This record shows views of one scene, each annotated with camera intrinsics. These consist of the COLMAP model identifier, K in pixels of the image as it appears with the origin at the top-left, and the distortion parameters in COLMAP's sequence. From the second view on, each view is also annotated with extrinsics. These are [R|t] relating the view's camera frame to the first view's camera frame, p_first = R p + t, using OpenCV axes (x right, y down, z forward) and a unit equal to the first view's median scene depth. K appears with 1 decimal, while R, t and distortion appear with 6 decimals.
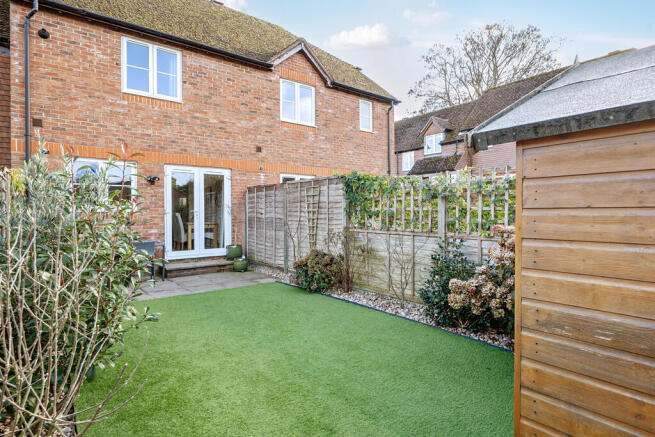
lens RADIAL K [[359.8, 0, 327.1], [0, 359.8, 217.2], [0, 0, 1]] dist [0.001356, 0.002061]
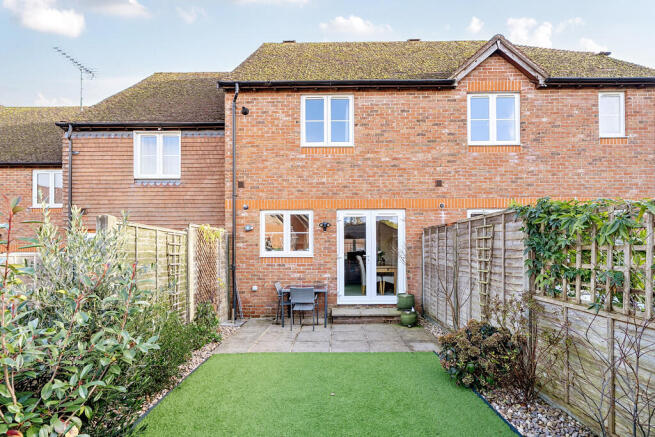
lens RADIAL K [[314.0, 0, 342.2], [0, 314.0, 248.4], [0, 0, 1]] dist [0.001437, -0.000161]
pose [[0.785614, -0.000195, -0.618717, 0.106059], [-0.003183, 0.999985, -0.004357, -0.033970], [0.618709, 0.005392, 0.785602, 0.307256]]
